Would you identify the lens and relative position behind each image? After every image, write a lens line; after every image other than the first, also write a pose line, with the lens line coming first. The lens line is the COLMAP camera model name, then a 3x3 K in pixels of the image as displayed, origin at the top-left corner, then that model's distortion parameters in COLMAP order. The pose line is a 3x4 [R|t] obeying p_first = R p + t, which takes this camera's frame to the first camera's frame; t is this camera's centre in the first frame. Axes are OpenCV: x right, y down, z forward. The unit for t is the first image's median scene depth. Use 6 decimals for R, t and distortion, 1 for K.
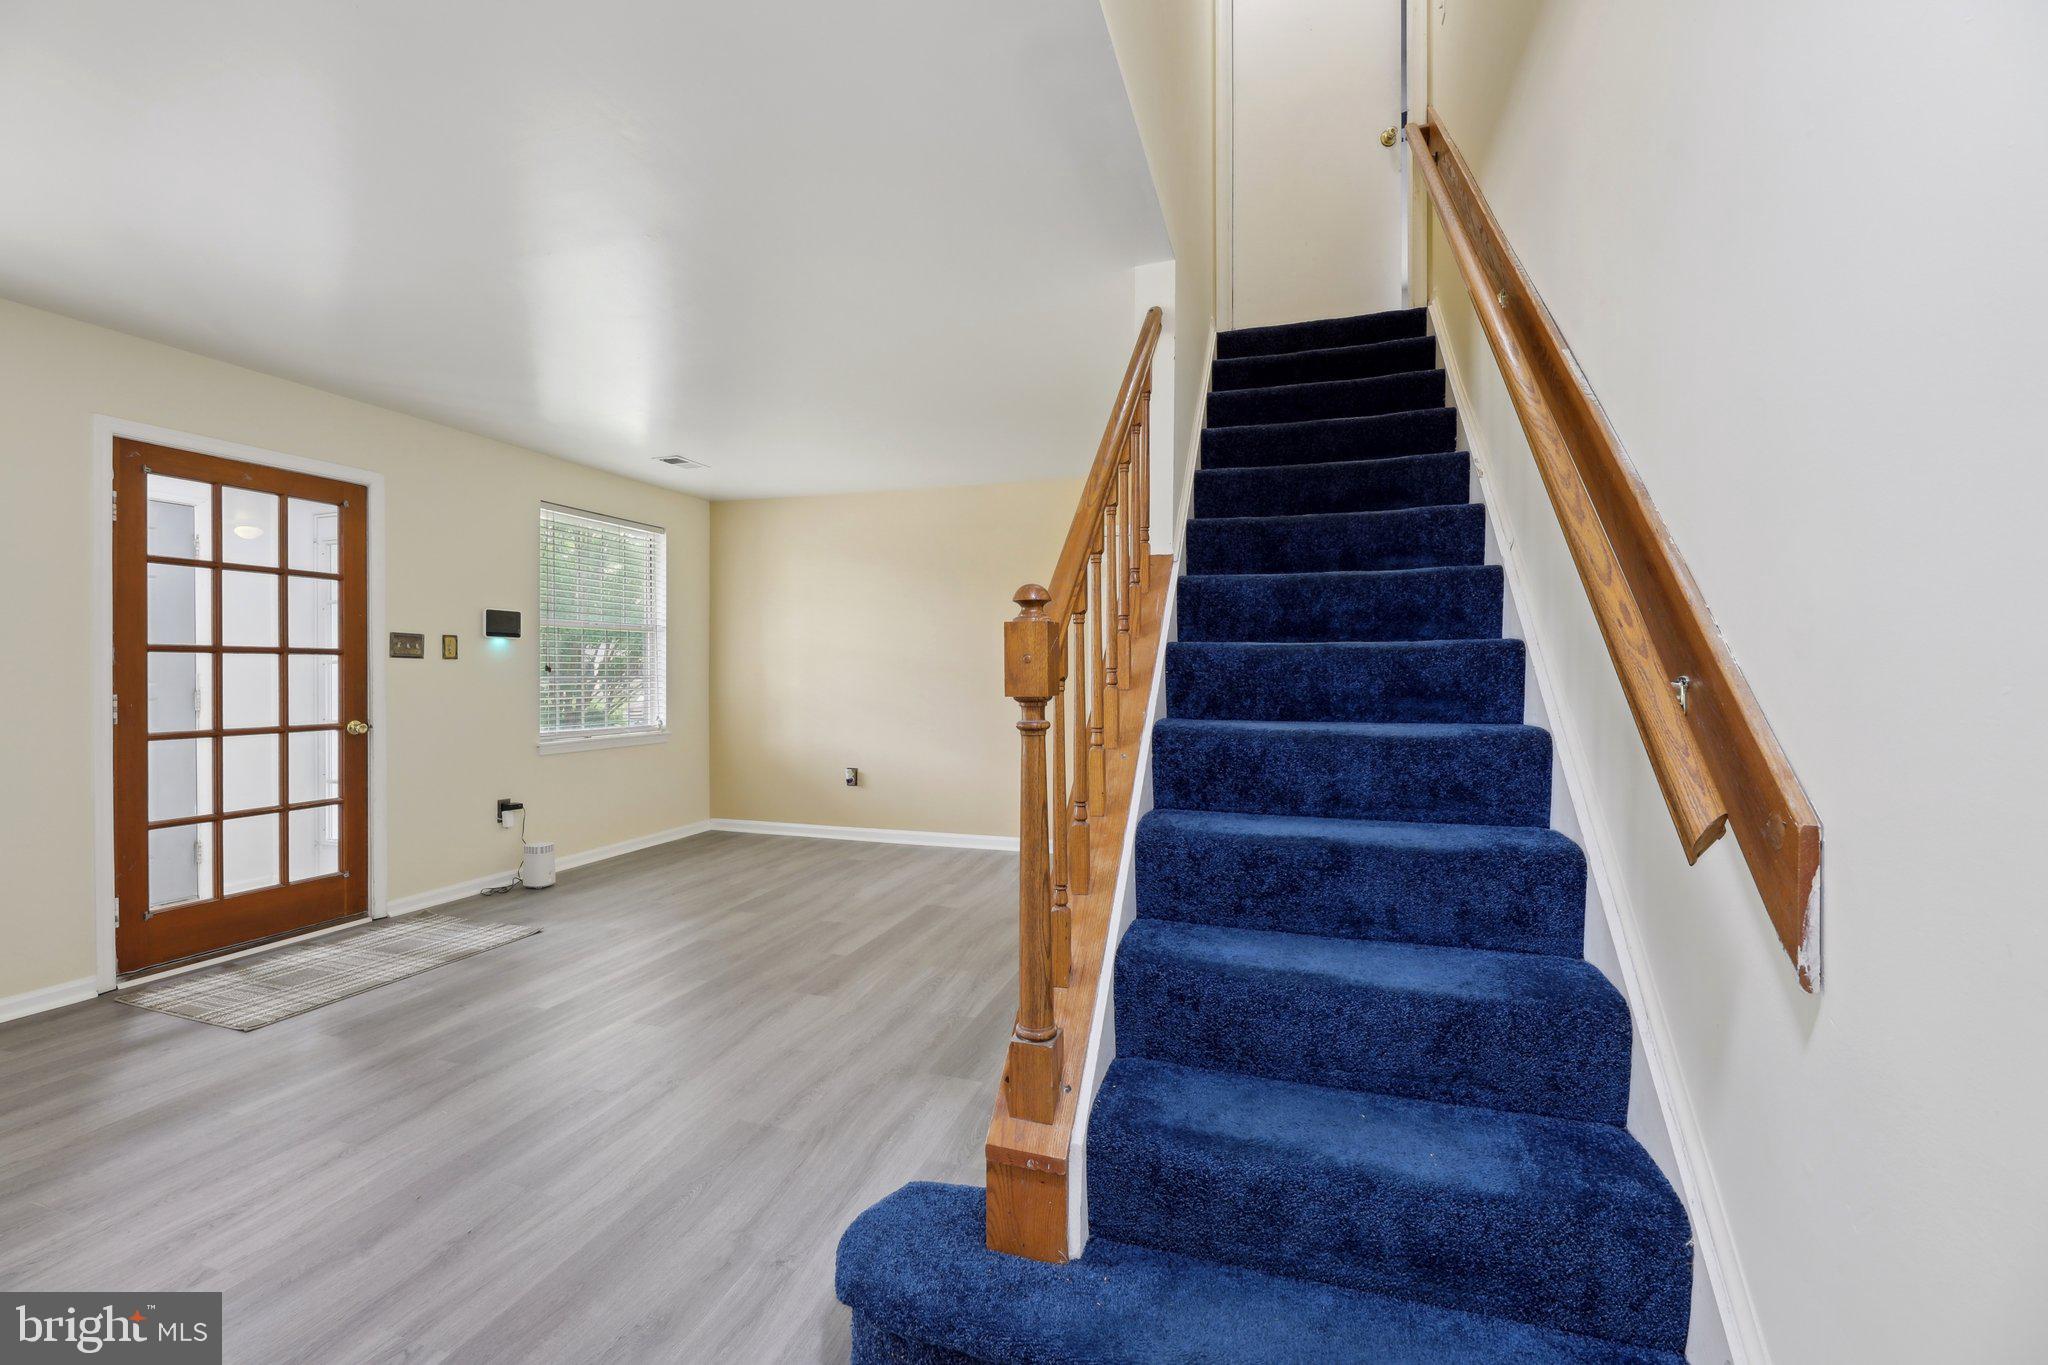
lens RADIAL K [[861.2, 0, 1025.4], [0, 861.2, 674.6], [0, 0, 1]] dist [0.000178, -0.002335]
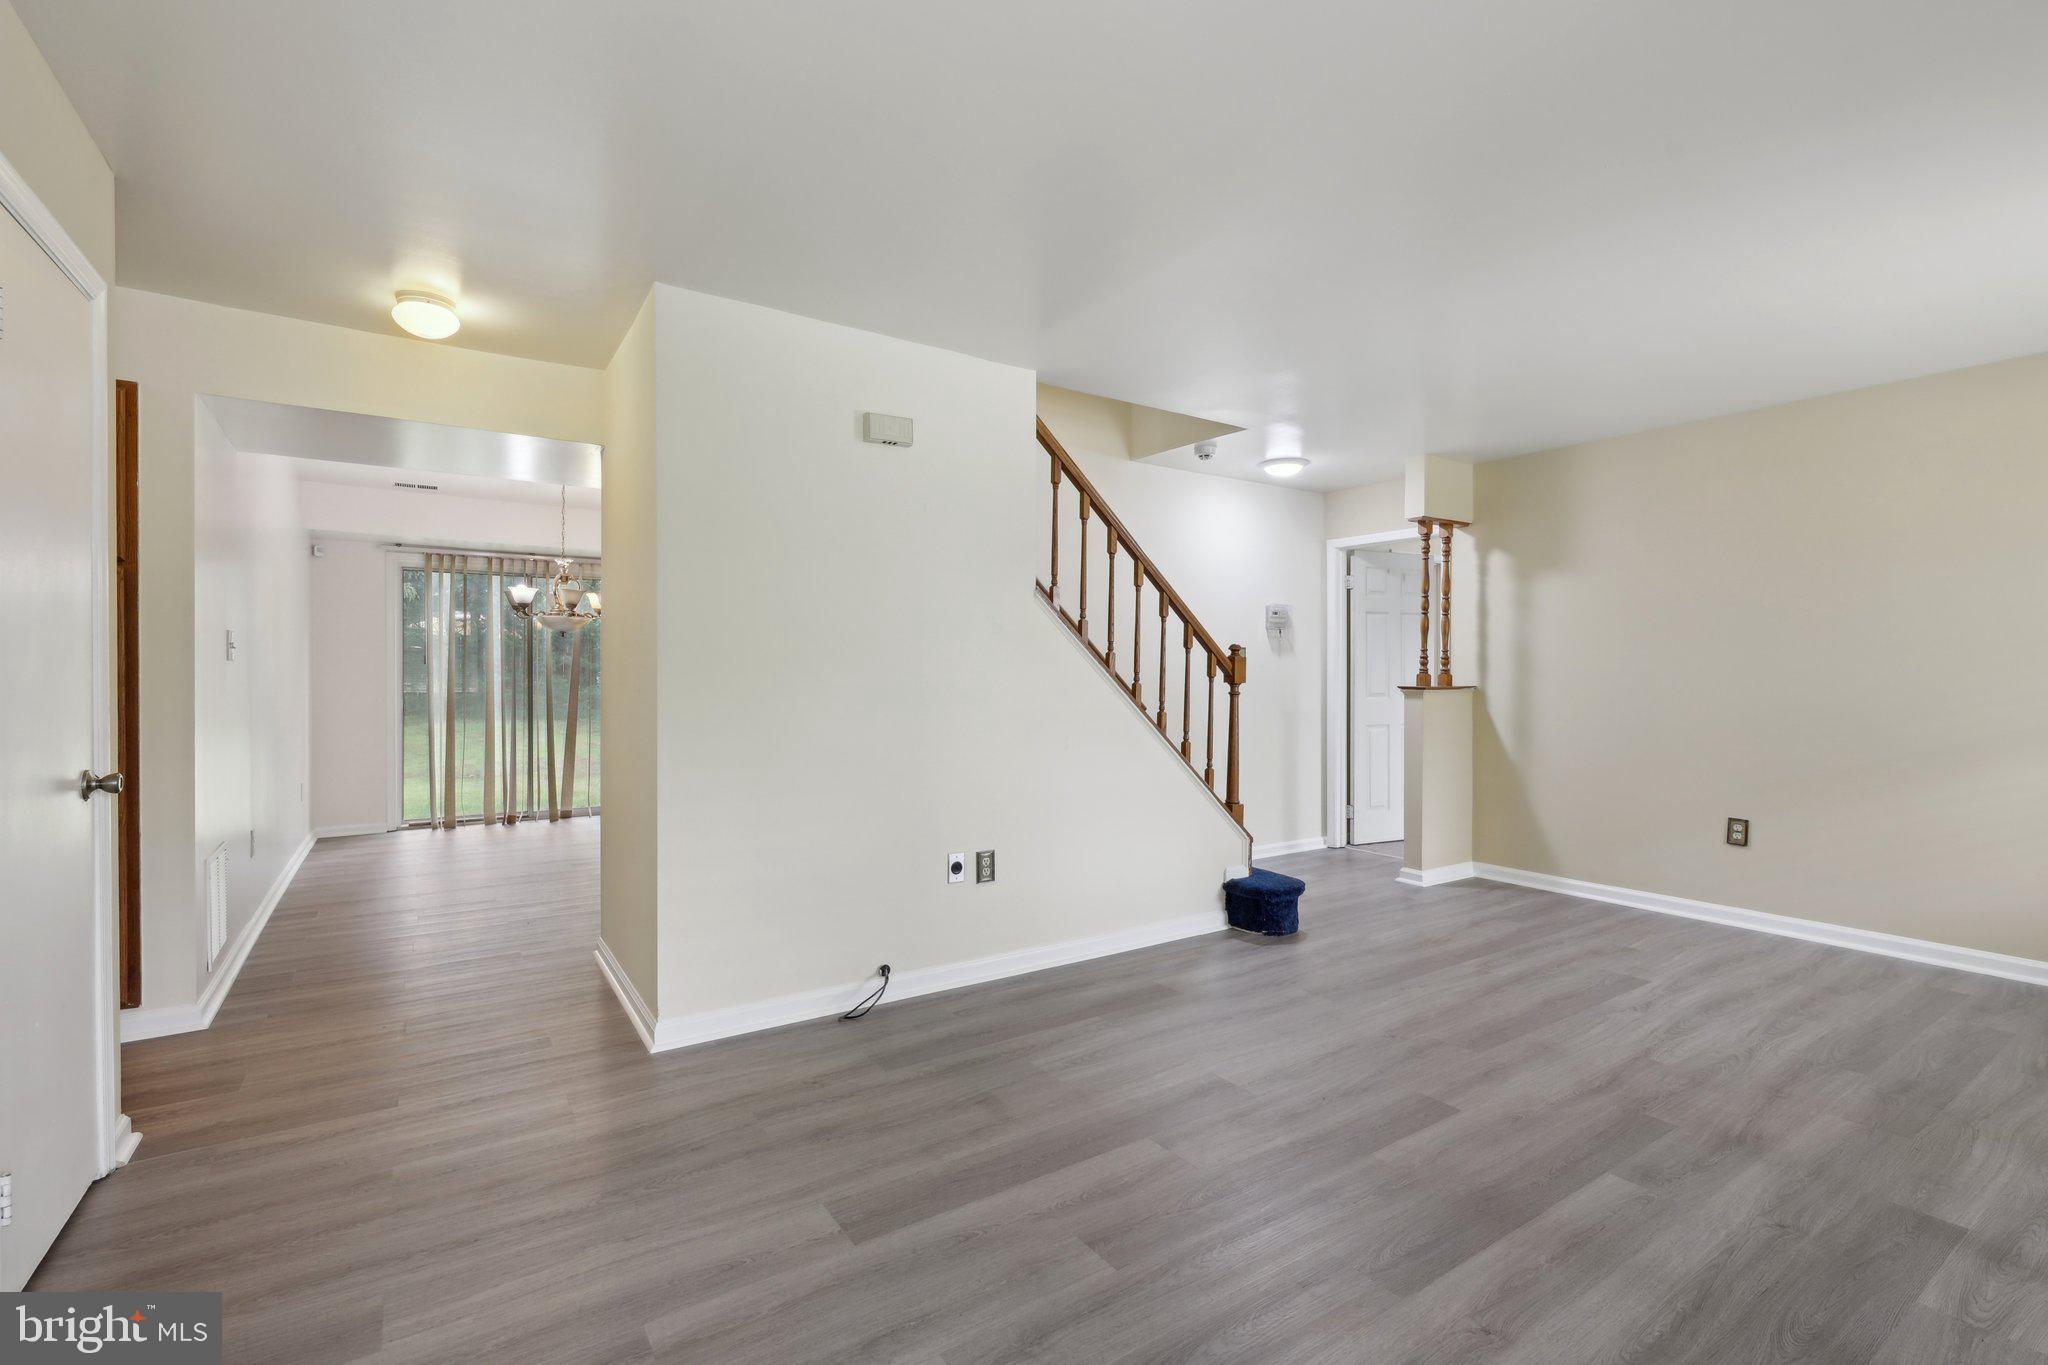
lens RADIAL K [[906.7, 0, 997.8], [0, 906.7, 670.1], [0, 0, 1]] dist [0.003269, -0.002142]
pose [[-0.767695, -0.011078, 0.640720, -0.509254], [-0.005605, 0.999928, 0.010573, -0.014132], [-0.640791, 0.004526, -0.767702, 1.483293]]
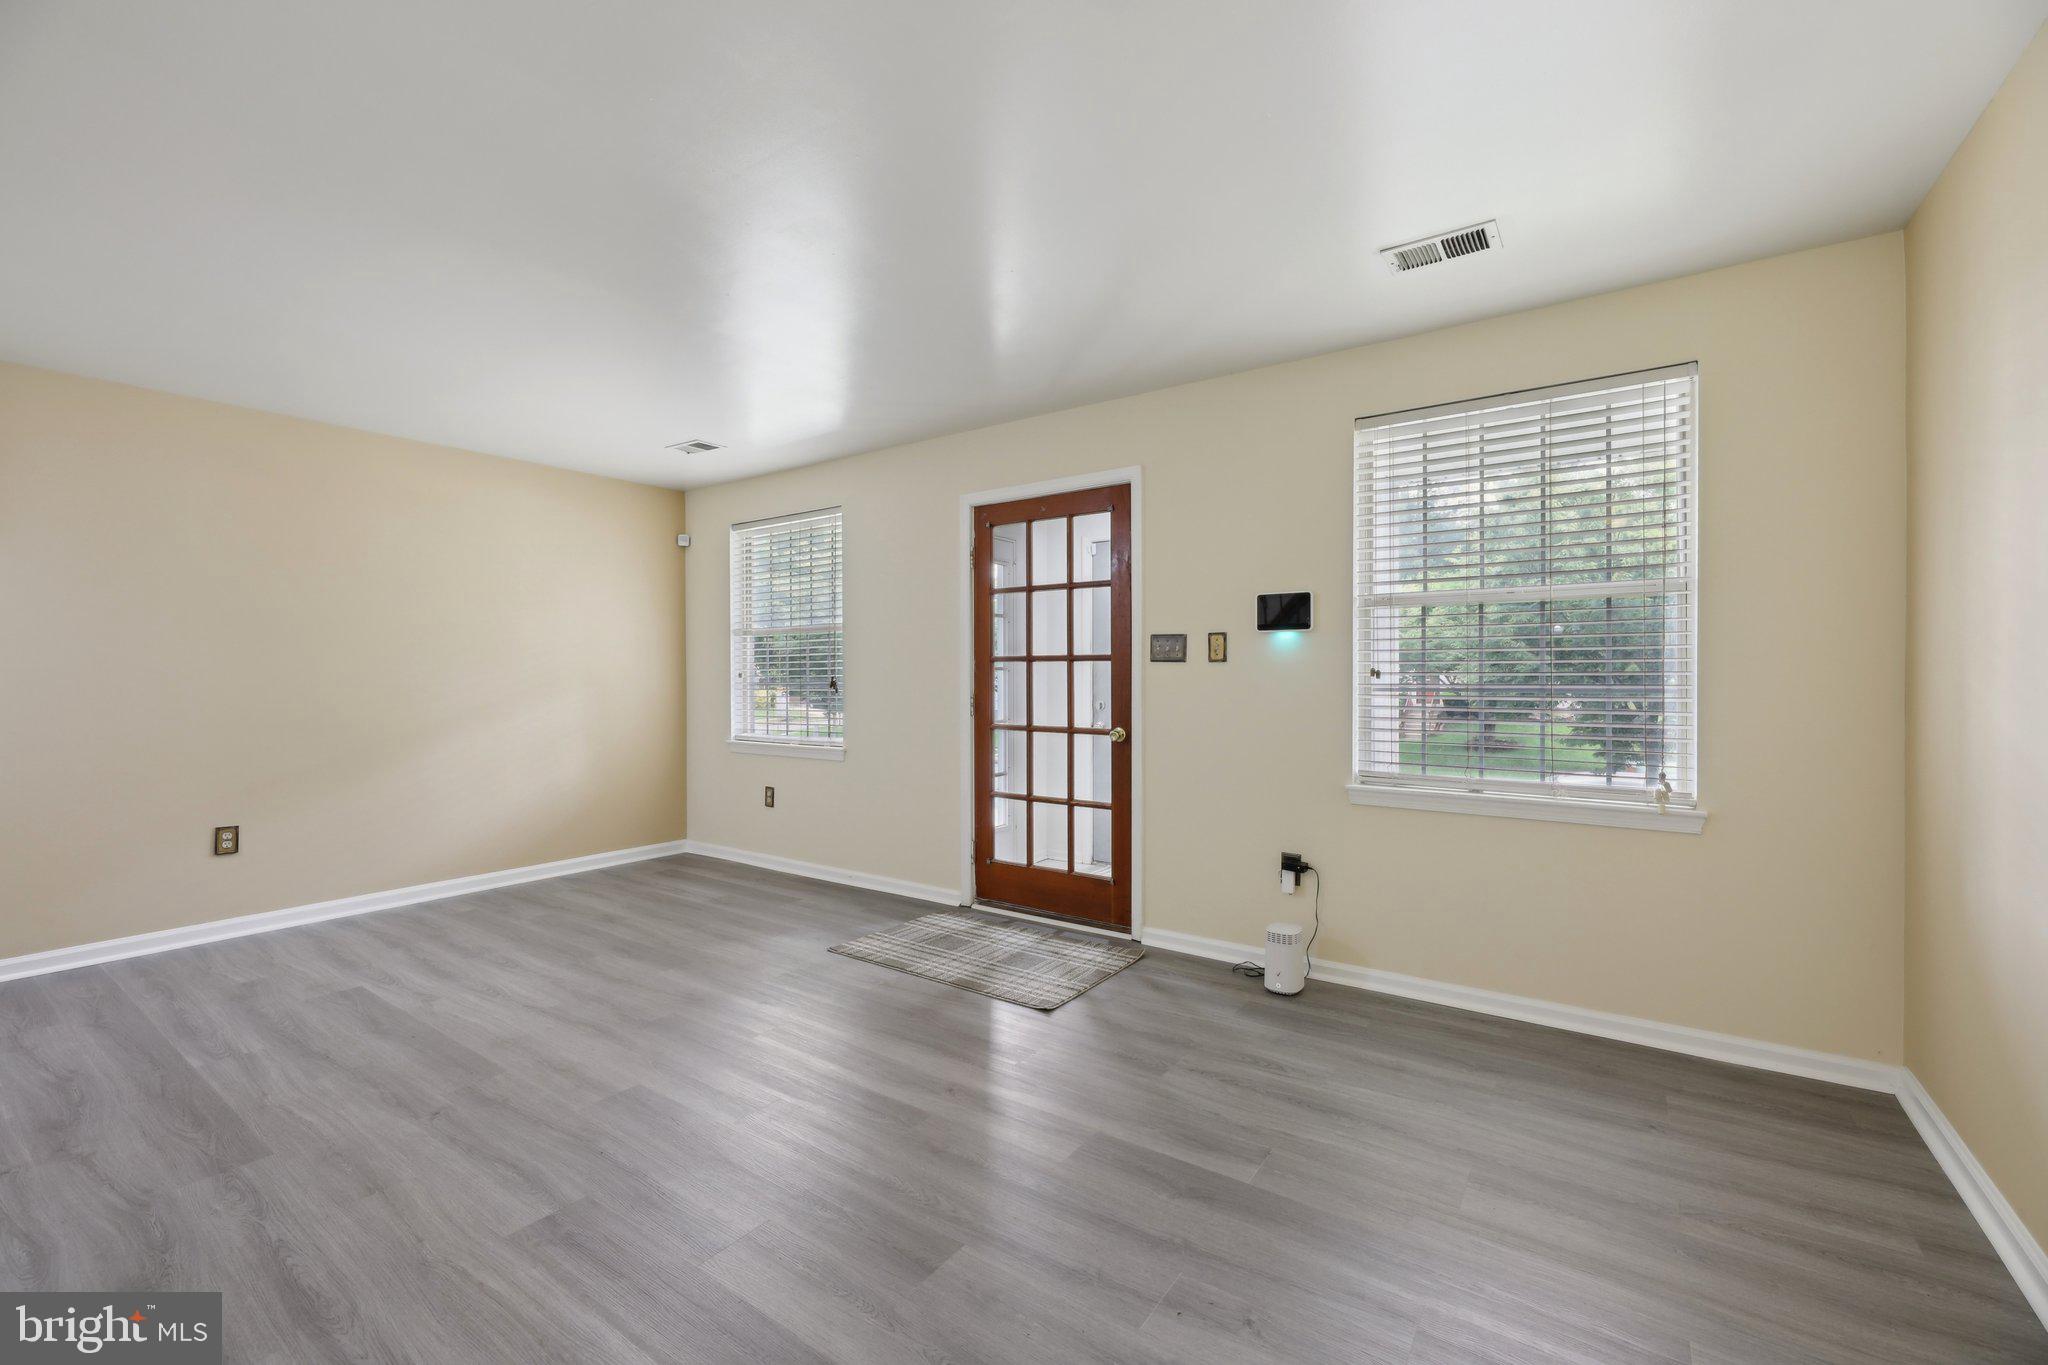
lens RADIAL K [[861.2, 0, 1044.8], [0, 861.2, 677.7], [0, 0, 1]] dist [0.000178, -0.002335]
pose [[-0.306838, -0.000338, -0.951762, 0.181912], [-0.004594, 0.999989, 0.001125, -0.003874], [0.951751, 0.004718, -0.306836, 1.261718]]
